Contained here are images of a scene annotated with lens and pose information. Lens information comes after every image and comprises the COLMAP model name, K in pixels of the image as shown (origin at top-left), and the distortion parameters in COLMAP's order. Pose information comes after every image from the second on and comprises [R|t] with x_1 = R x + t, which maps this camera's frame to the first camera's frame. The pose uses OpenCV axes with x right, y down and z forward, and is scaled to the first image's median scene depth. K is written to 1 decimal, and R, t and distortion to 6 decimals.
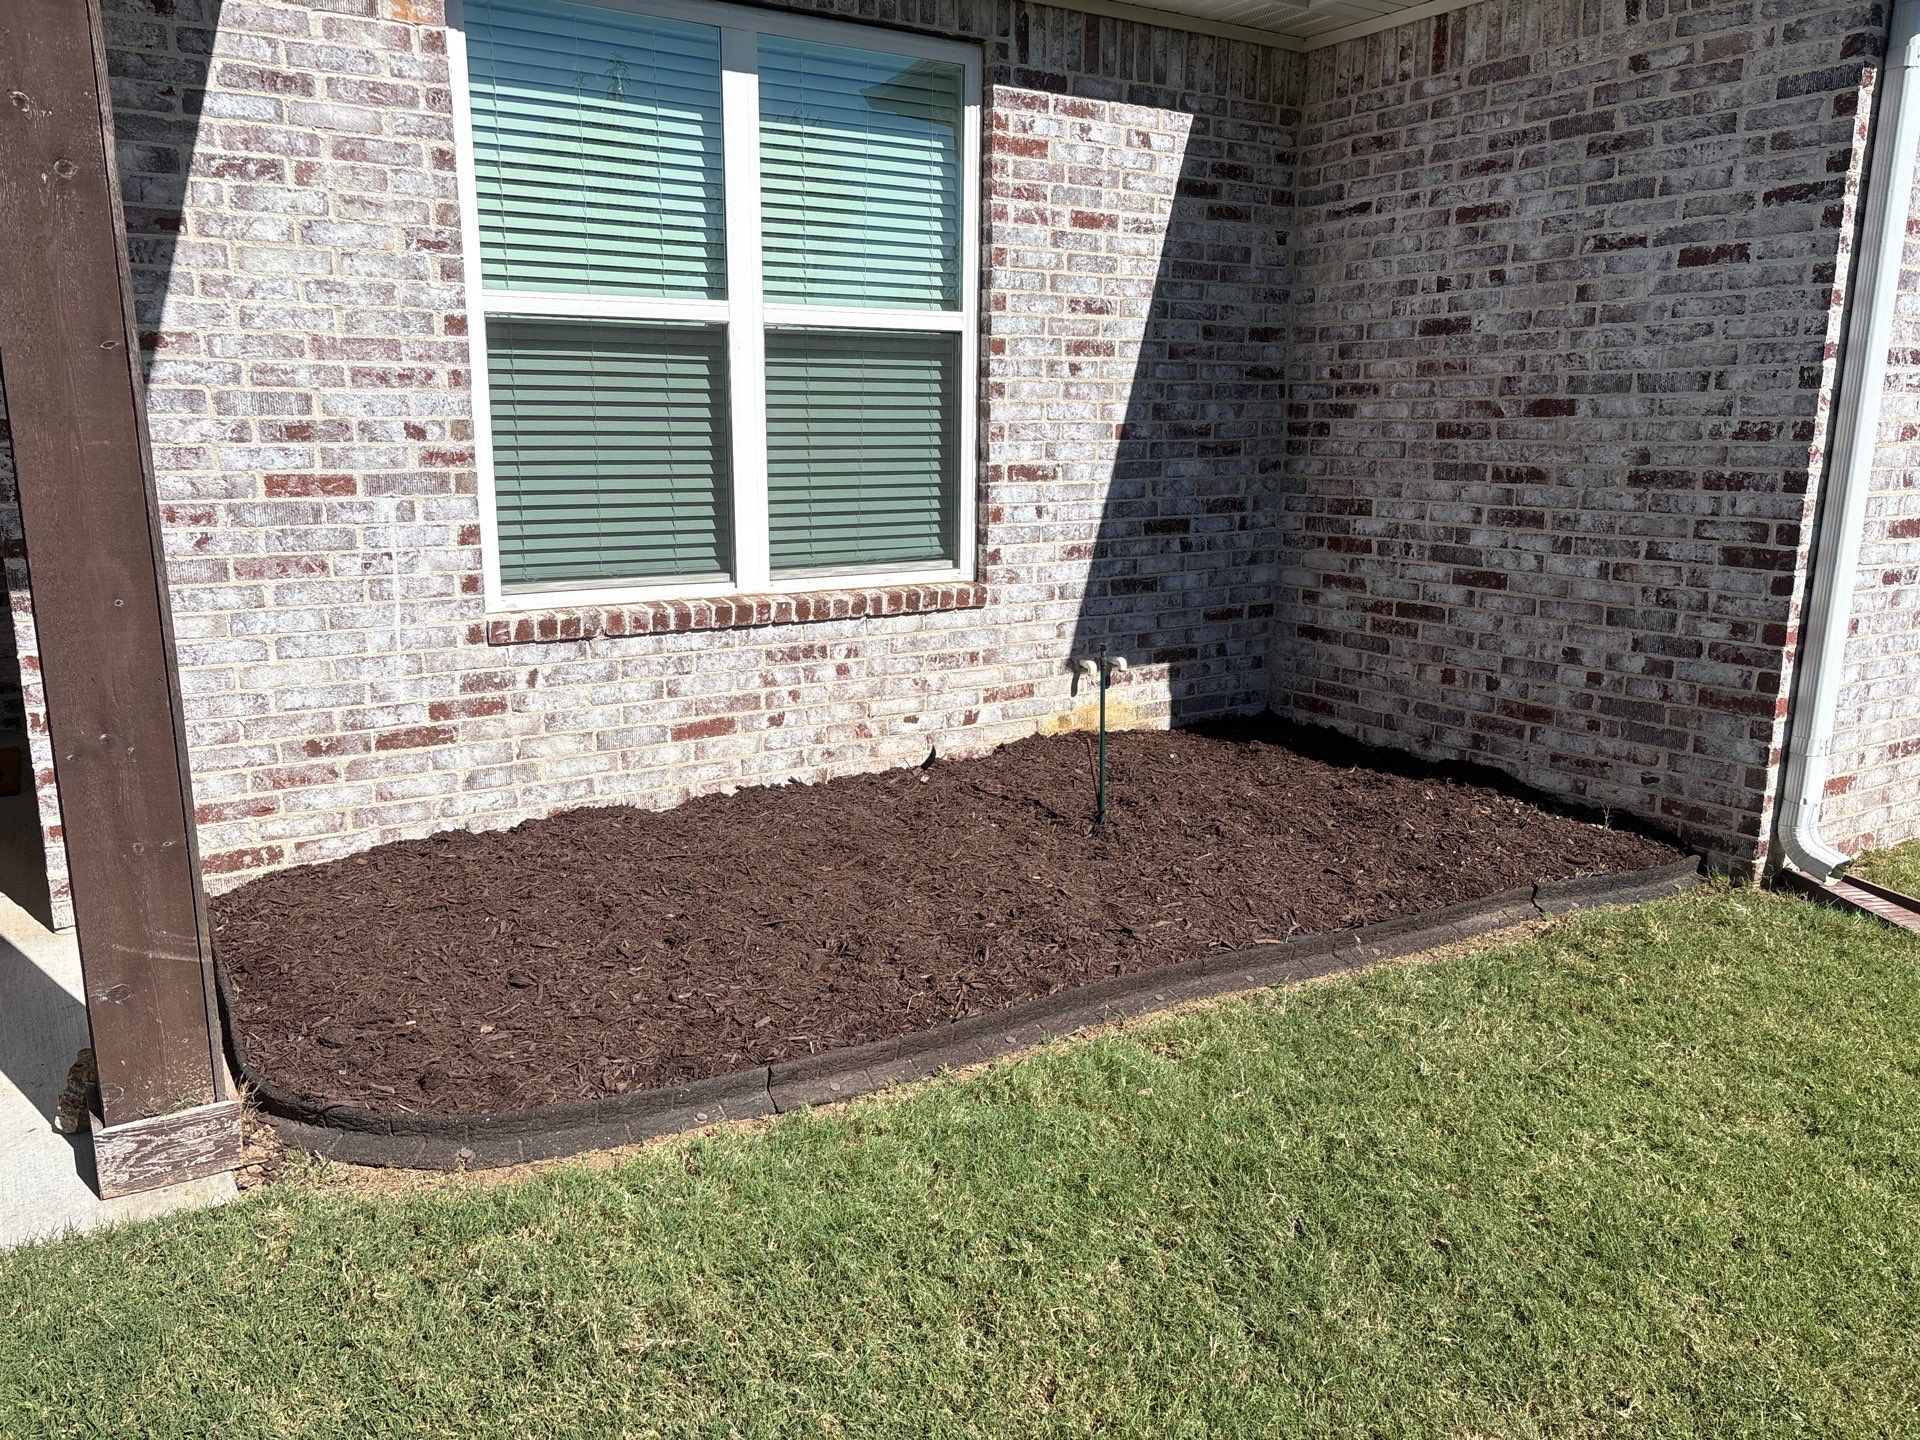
lens RADIAL K [[1456.8, 0, 948.1], [0, 1456.8, 737.4], [0, 0, 1]] dist [0.021268, -0.003011]
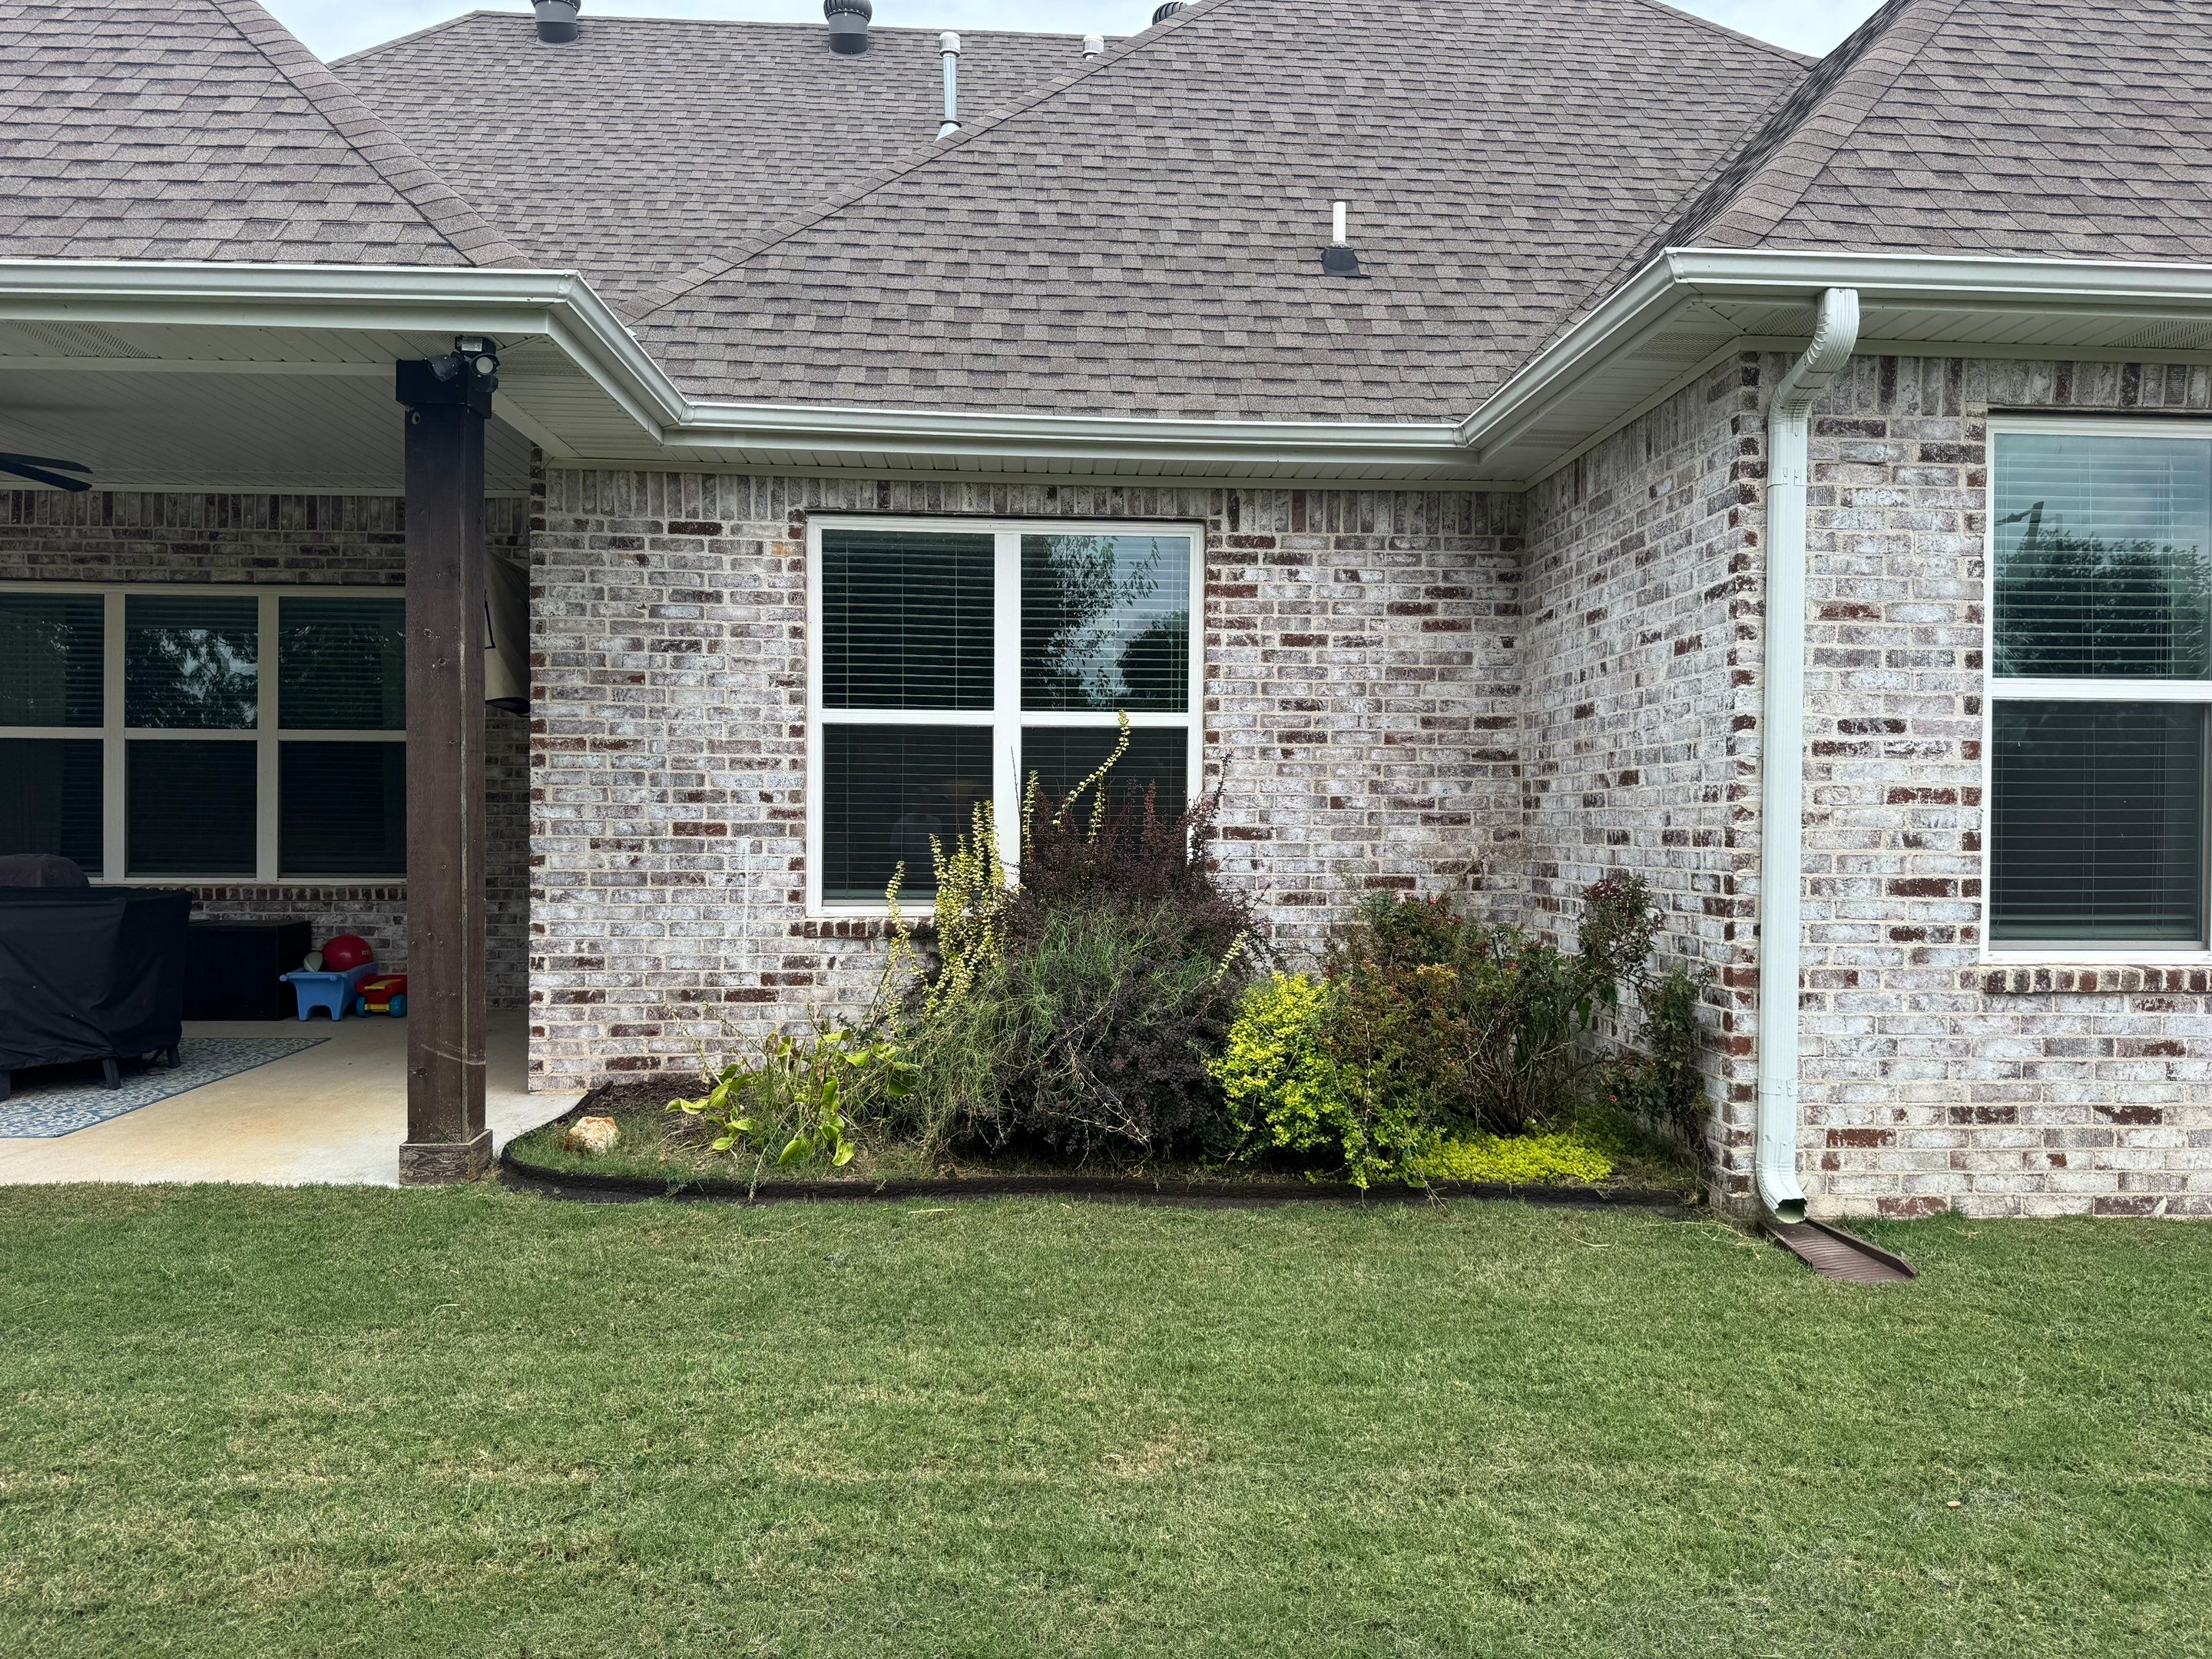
lens RADIAL K [[1564.0, 0, 1104.5], [0, 1564.0, 823.3], [0, 0, 1]] dist [0.122594, -0.000718]
pose [[0.872633, 0.003543, -0.488364, 0.708675], [-0.109292, 0.976029, -0.188207, 0.088006], [0.475990, 0.217610, 0.852103, -0.238487]]
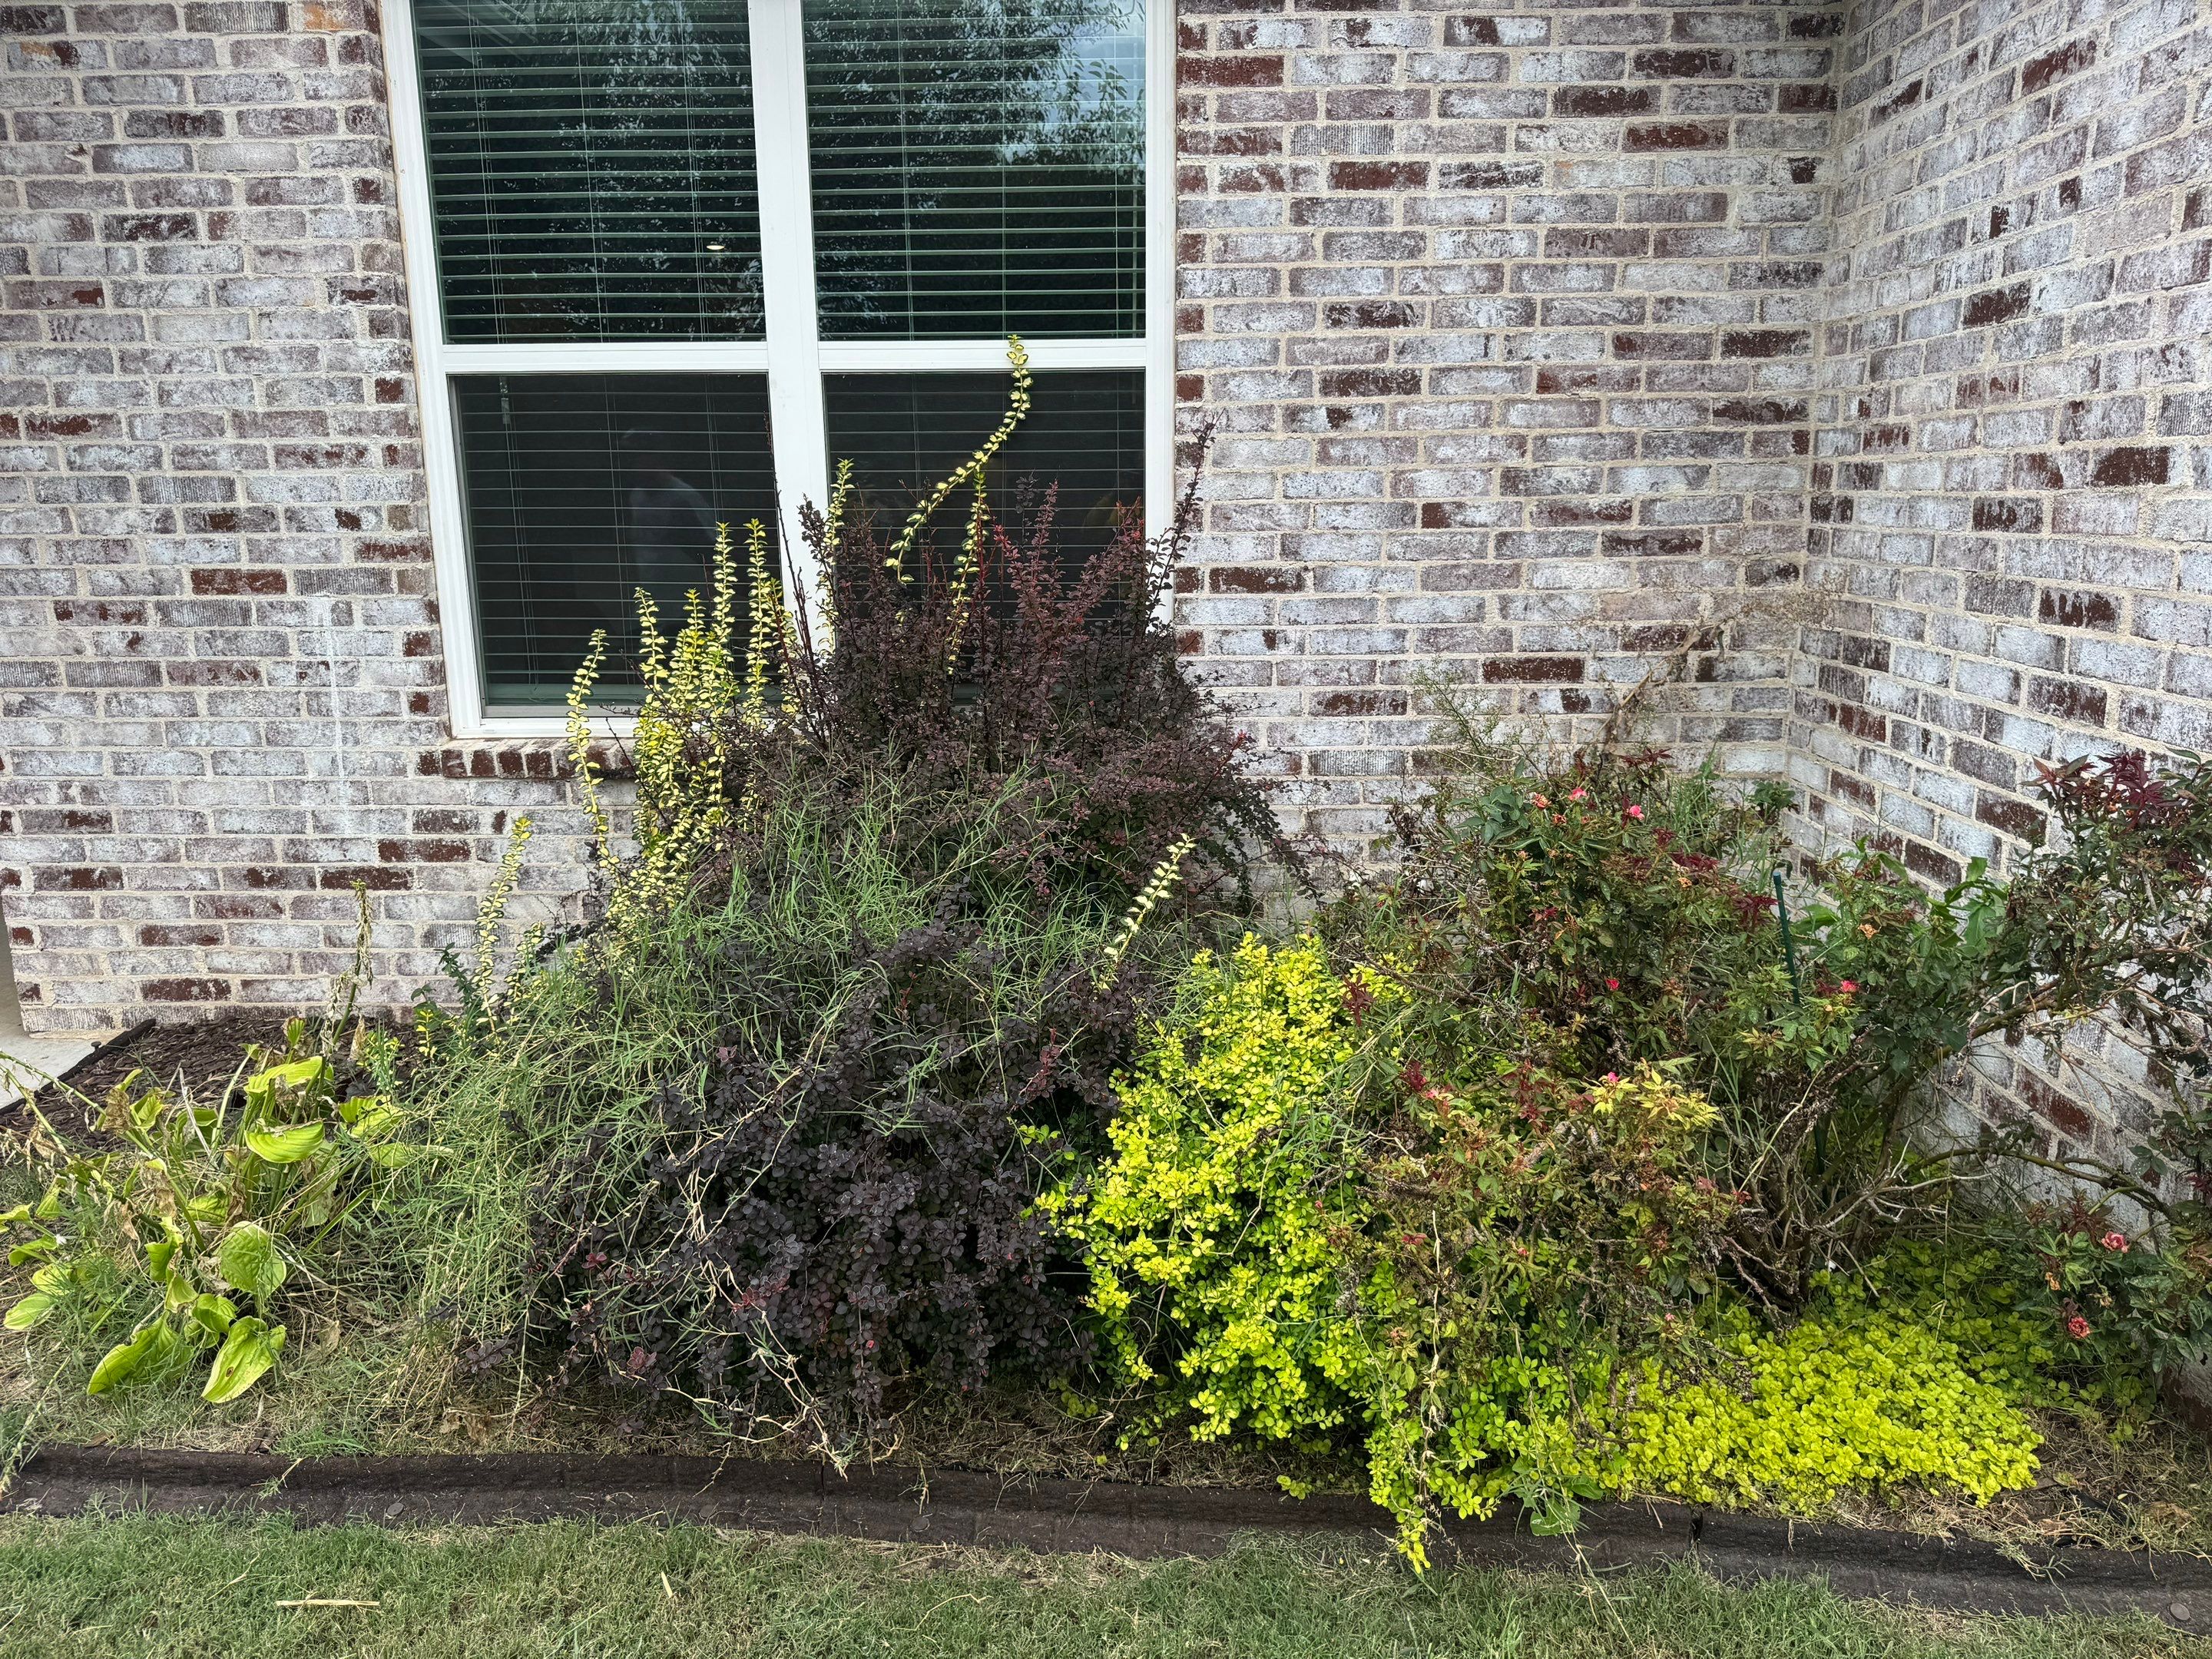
lens RADIAL K [[1585.4, 0, 1093.1], [0, 1585.4, 836.1], [0, 0, 1]] dist [0.009821, -0.018009]
pose [[0.822177, 0.112683, -0.557967, 0.470591], [-0.112315, 0.993054, 0.035051, -0.098771], [0.558041, 0.033850, 0.829123, 0.443507]]
